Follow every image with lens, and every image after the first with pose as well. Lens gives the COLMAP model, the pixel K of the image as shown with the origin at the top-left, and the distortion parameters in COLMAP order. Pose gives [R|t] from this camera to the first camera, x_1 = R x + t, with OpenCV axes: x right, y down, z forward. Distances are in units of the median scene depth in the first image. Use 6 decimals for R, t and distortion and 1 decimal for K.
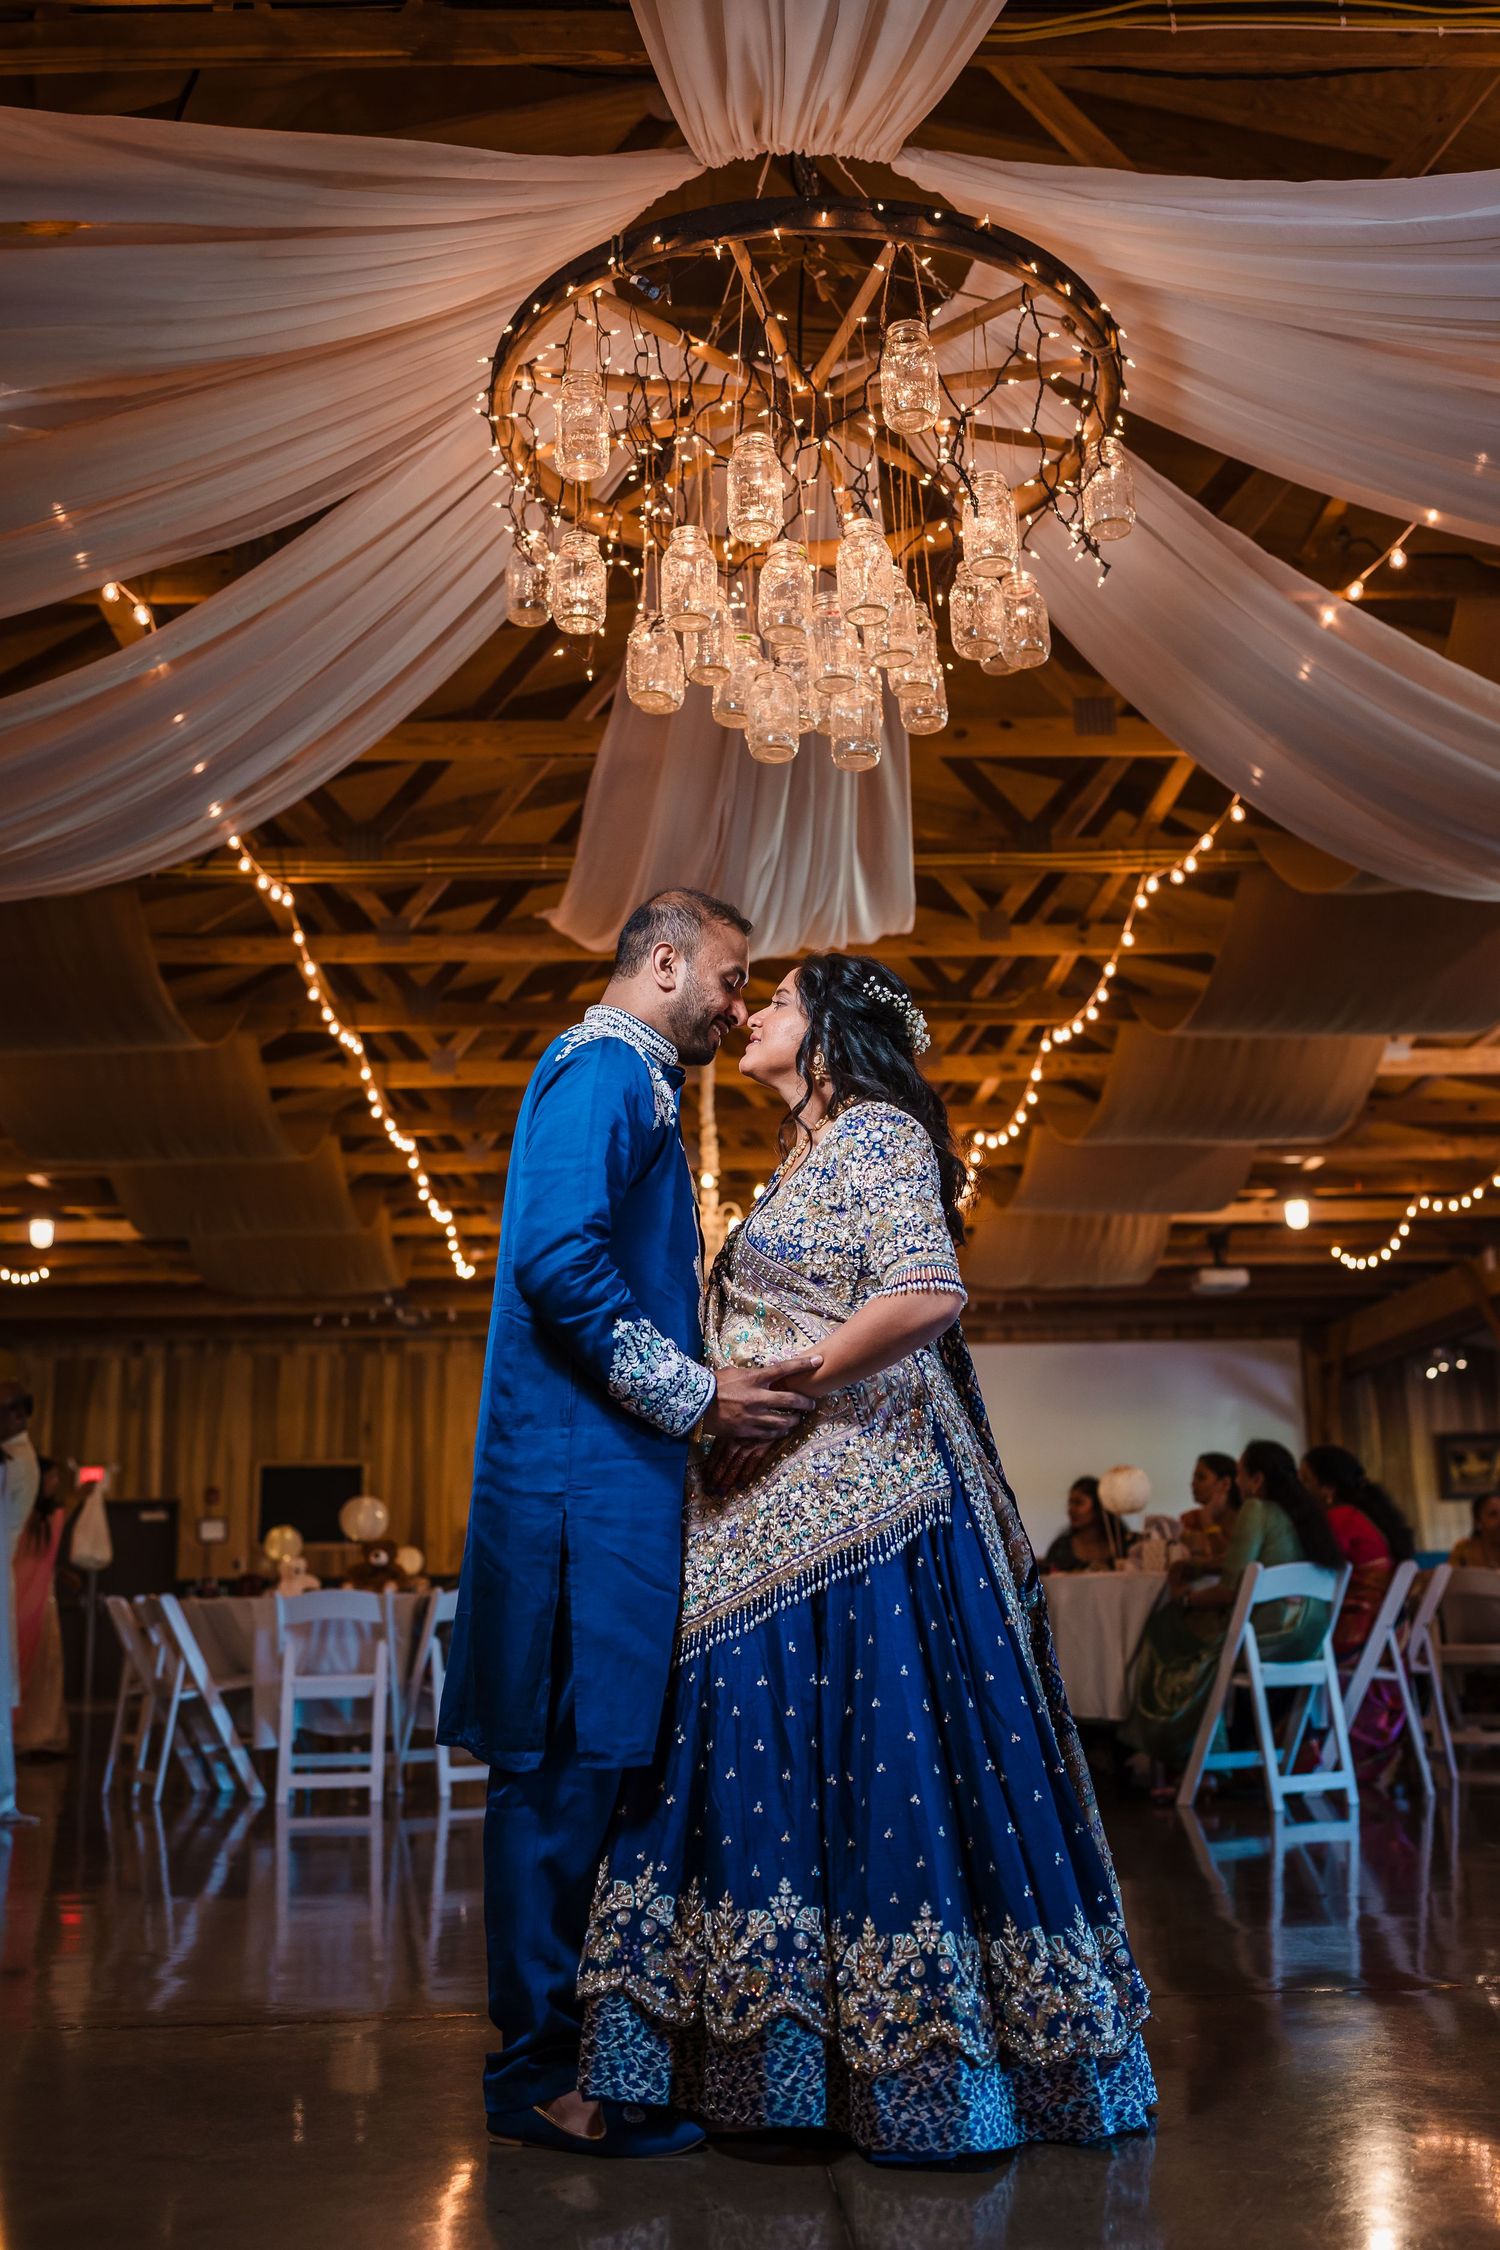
lens RADIAL K [[2197.6, 0, 750.0], [0, 2197.6, 1125.0], [0, 0, 1]] dist [-0.000836, 0.007626]
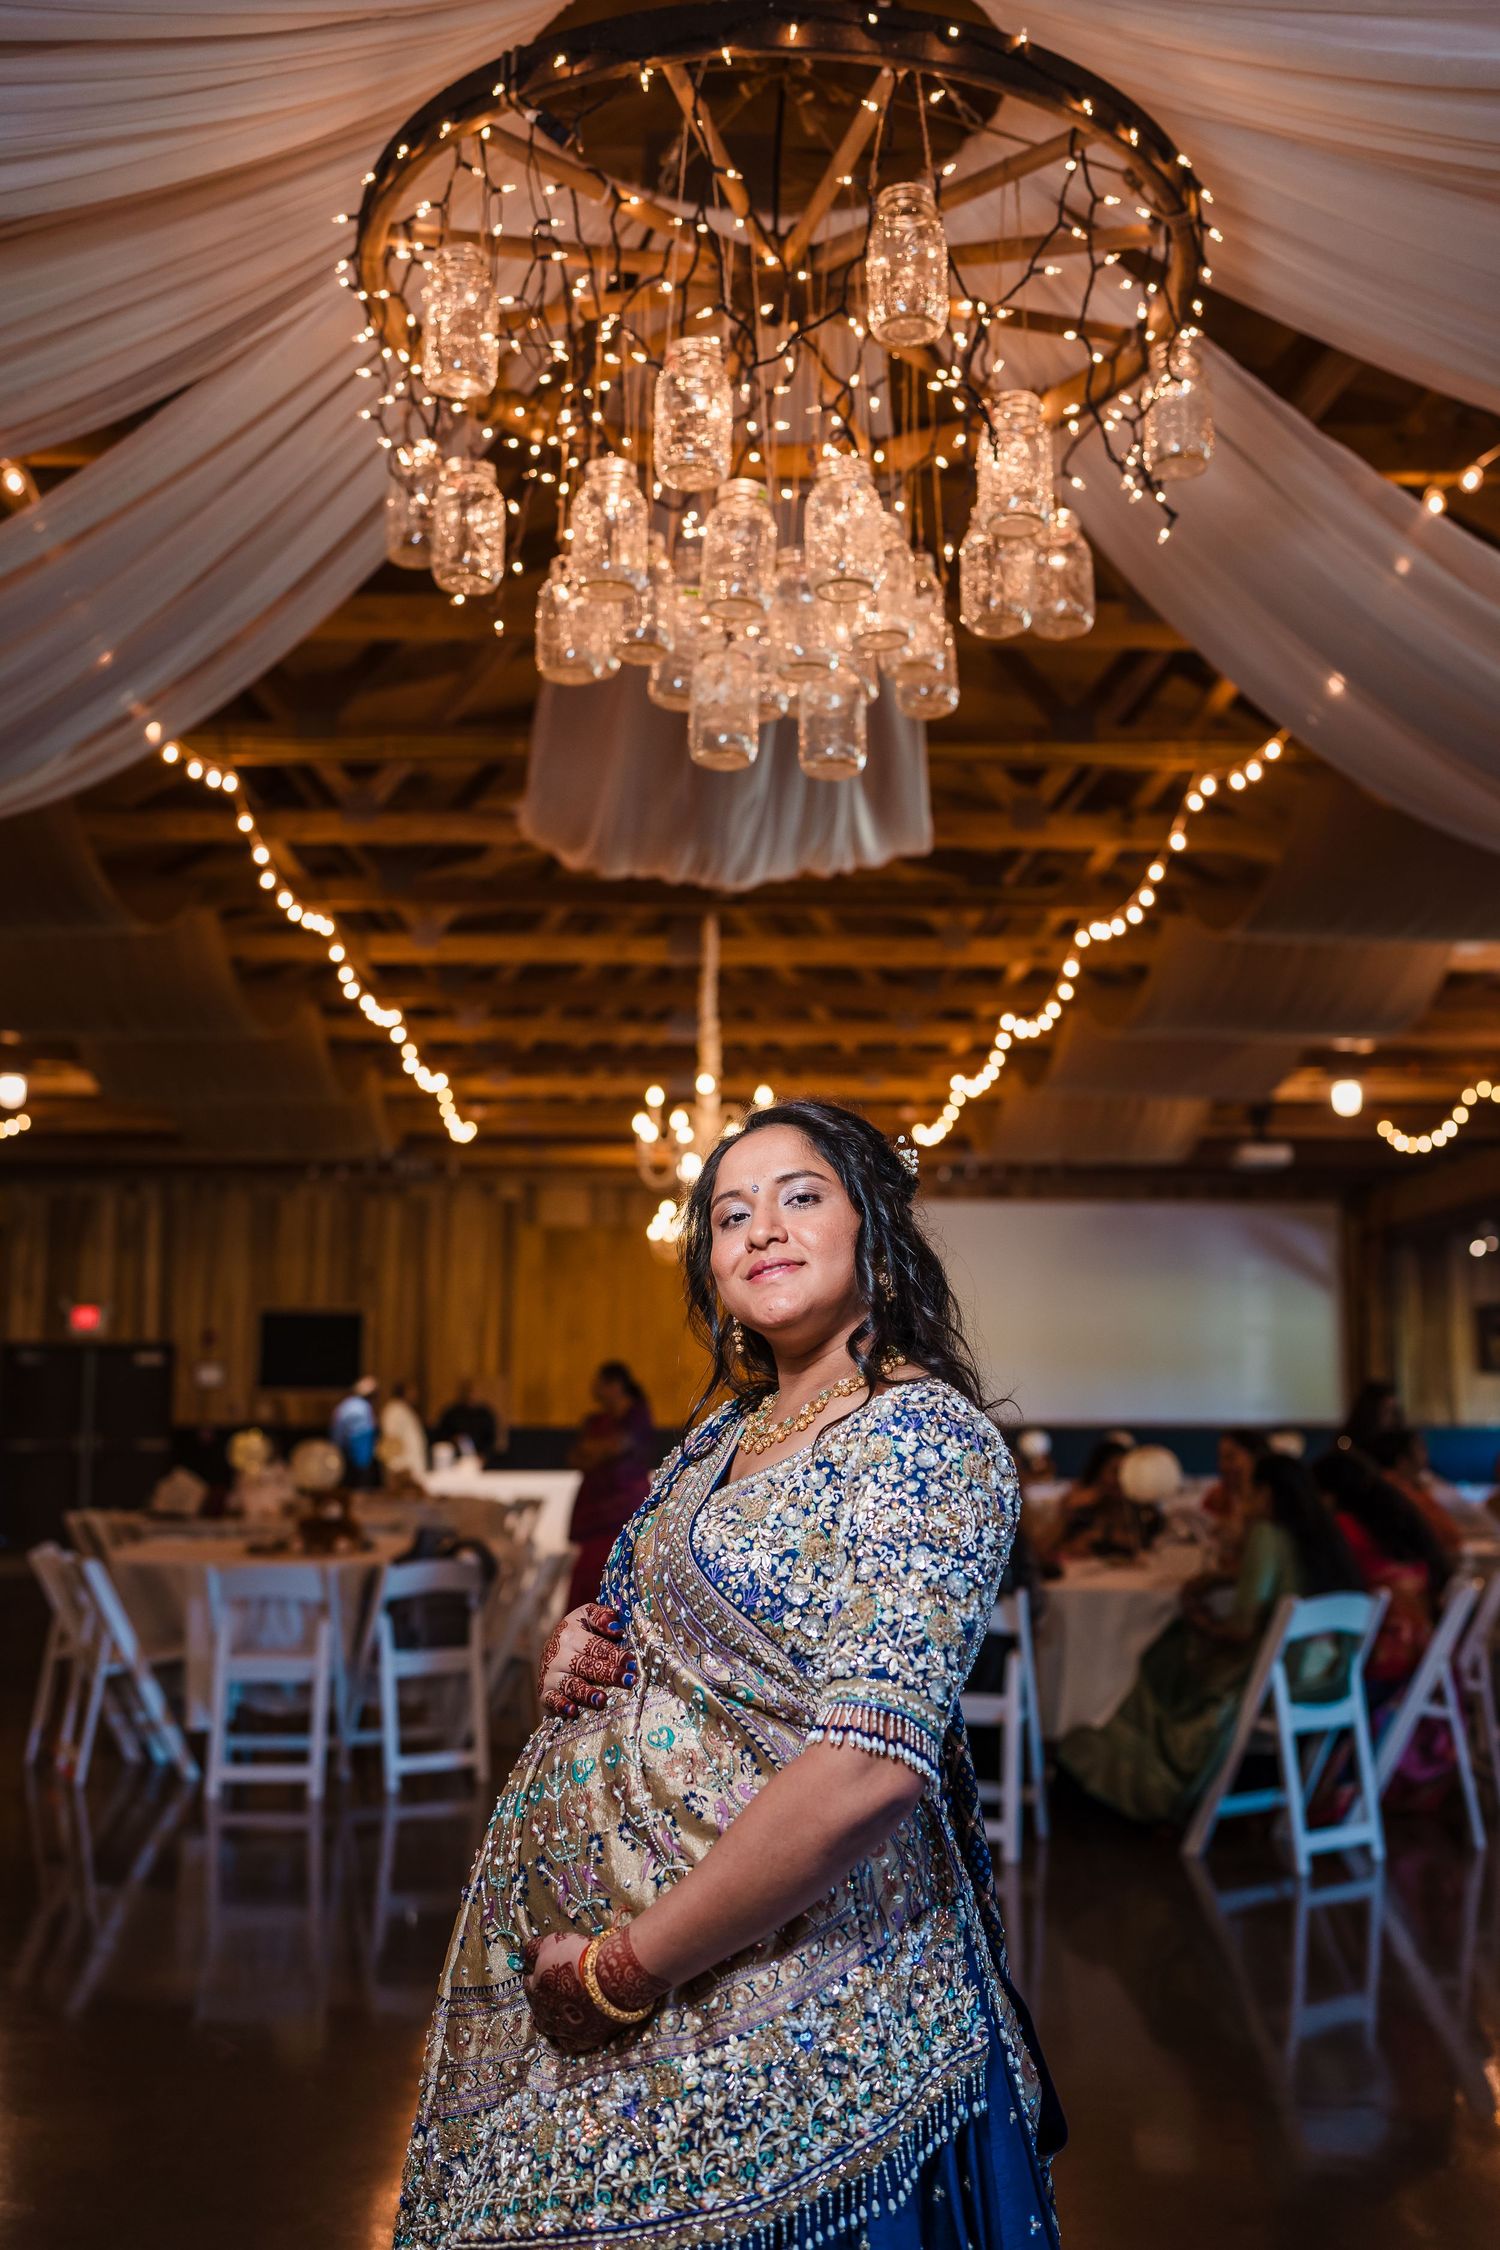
lens RADIAL K [[2197.6, 0, 750.0], [0, 2197.6, 1125.0], [0, 0, 1]] dist [-0.000836, 0.007626]
pose [[0.999619, 0.022984, -0.015285, 0.030760], [-0.021439, 0.995293, 0.094506, -0.101950], [0.017385, -0.094143, 0.995407, 0.205835]]
